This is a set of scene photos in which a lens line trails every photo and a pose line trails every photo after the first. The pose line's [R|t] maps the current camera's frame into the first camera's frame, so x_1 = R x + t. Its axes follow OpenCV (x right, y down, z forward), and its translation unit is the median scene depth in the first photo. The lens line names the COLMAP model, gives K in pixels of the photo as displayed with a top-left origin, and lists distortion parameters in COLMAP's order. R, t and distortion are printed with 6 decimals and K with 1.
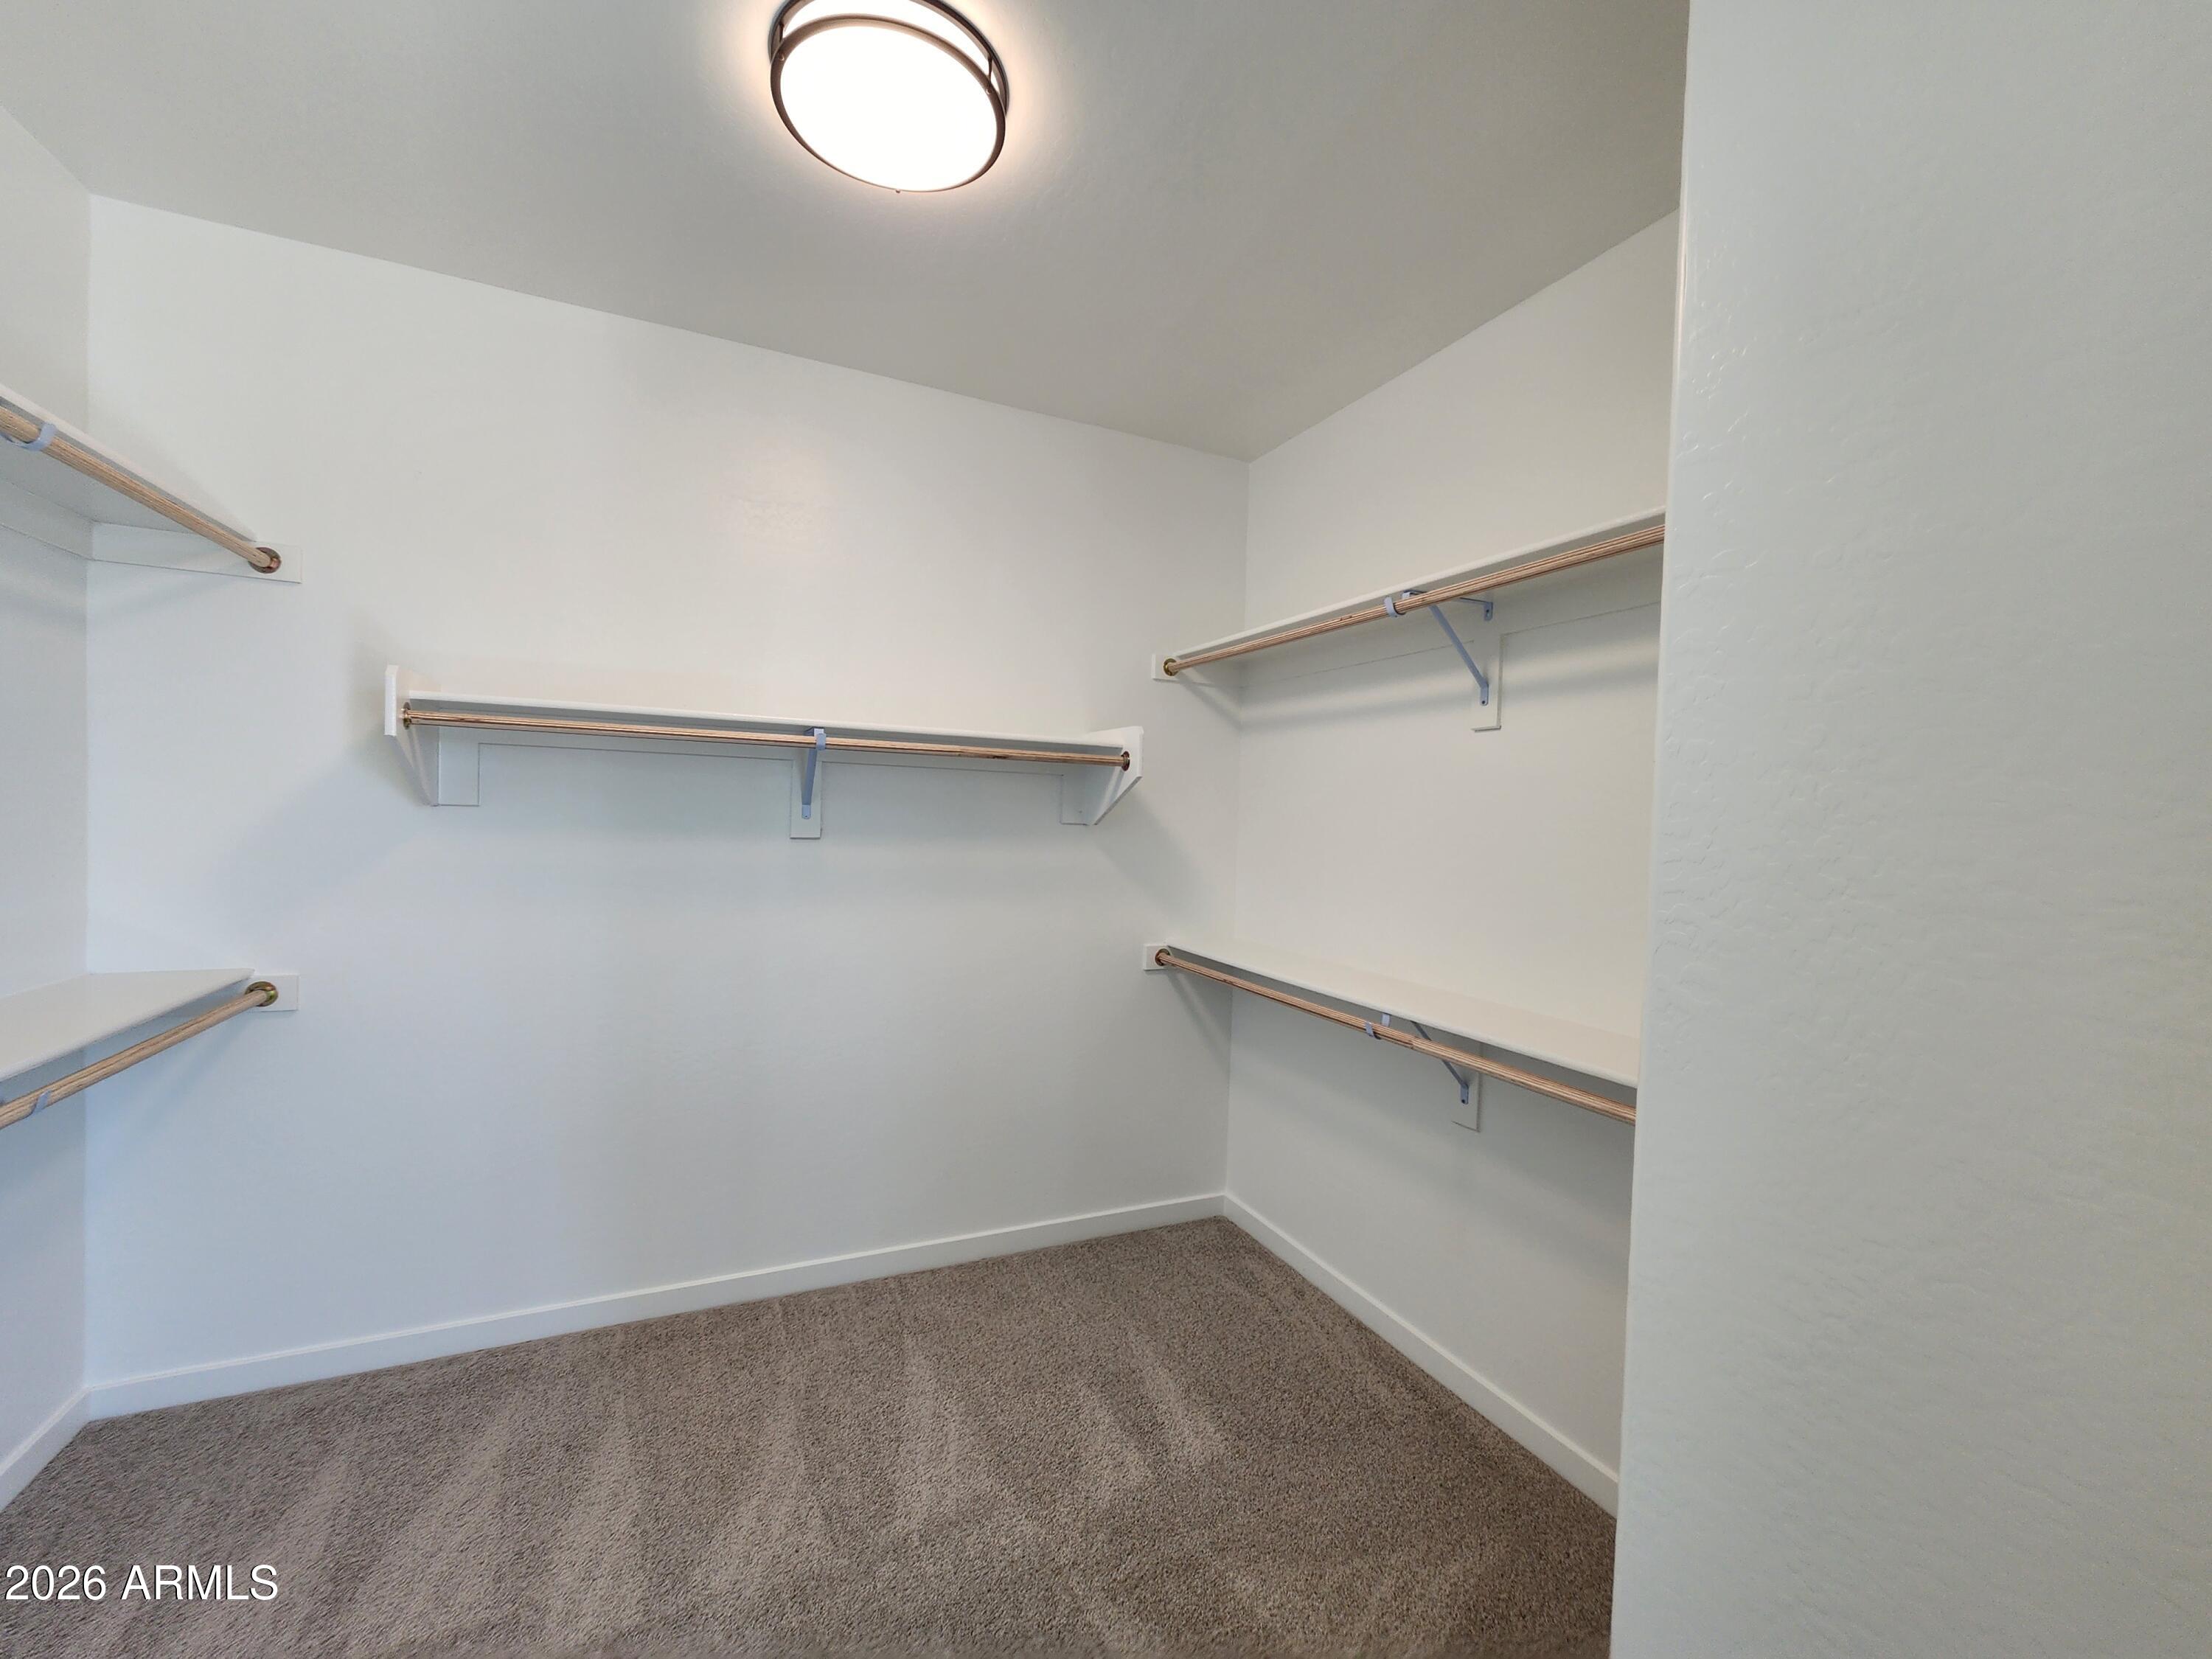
lens RADIAL K [[905.5, 0, 1111.3], [0, 905.5, 837.5], [0, 0, 1]] dist [-0.000624, 0.000018]
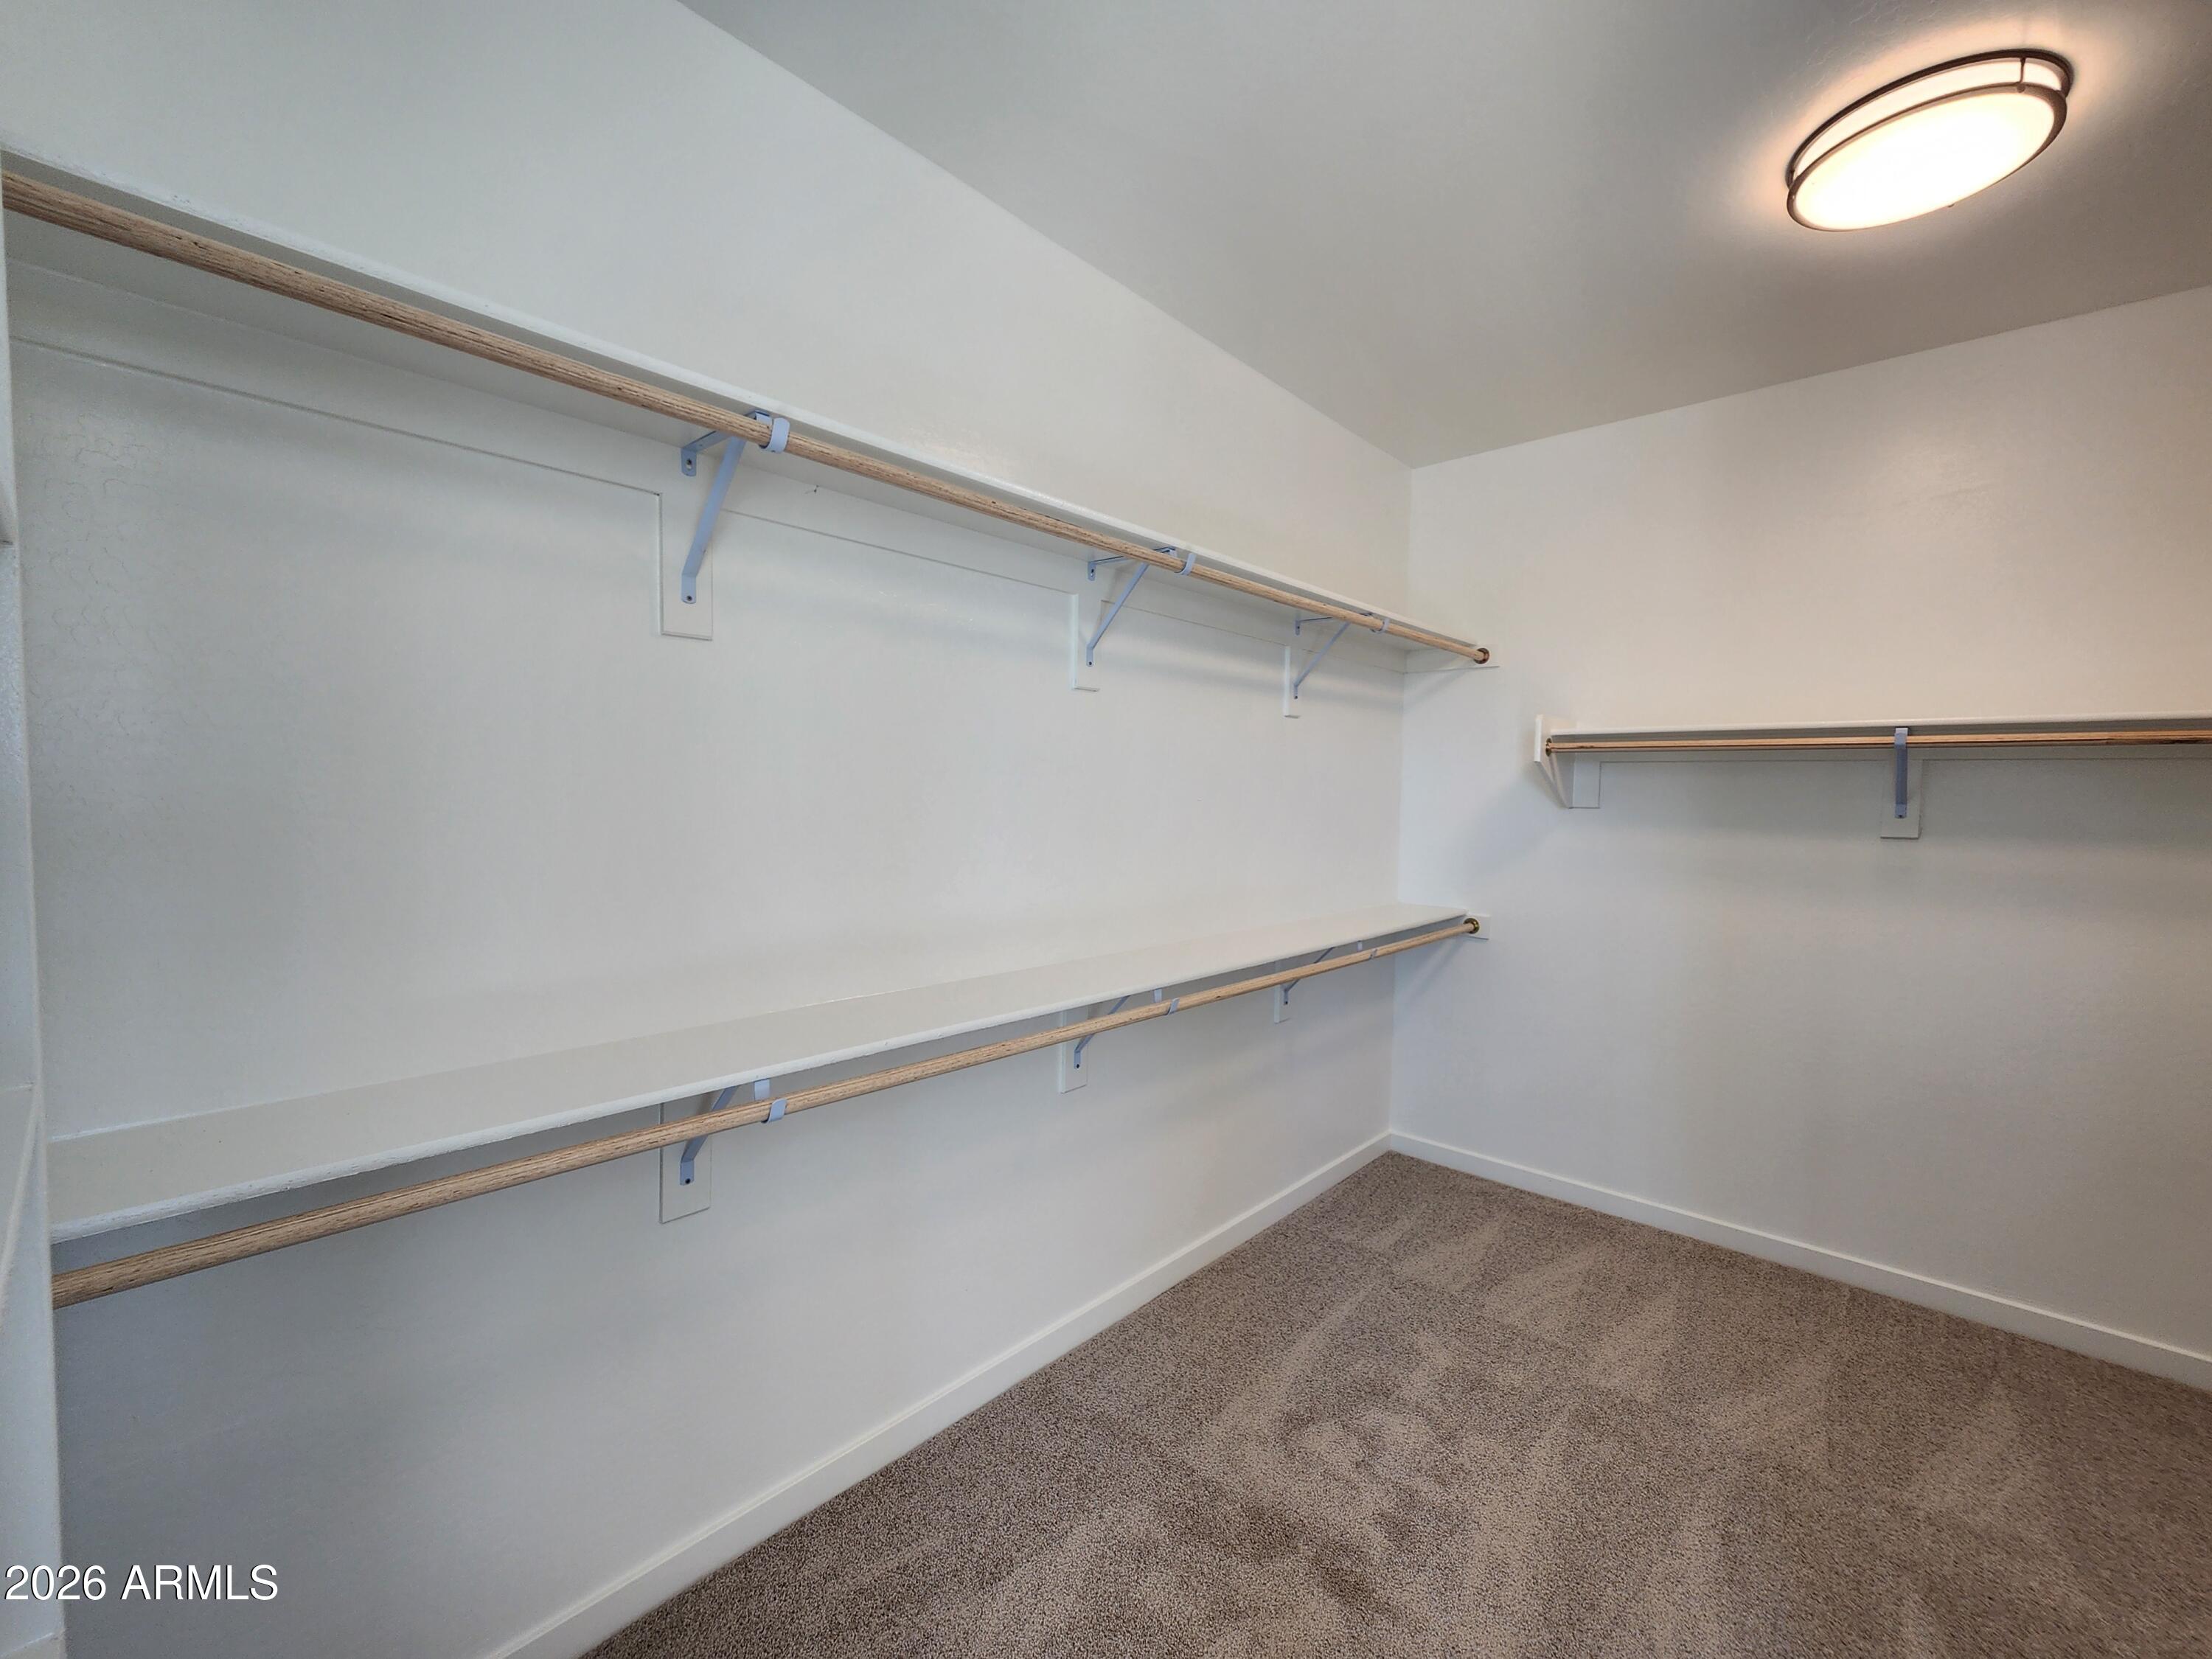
lens RADIAL K [[905.5, 0, 1111.3], [0, 905.5, 837.5], [0, 0, 1]] dist [-0.000624, 0.000018]
pose [[0.383835, 0.019522, -0.923195, 0.309130], [-0.028684, 0.999546, 0.009210, 0.019836], [0.922956, 0.022946, 0.384220, -0.221028]]
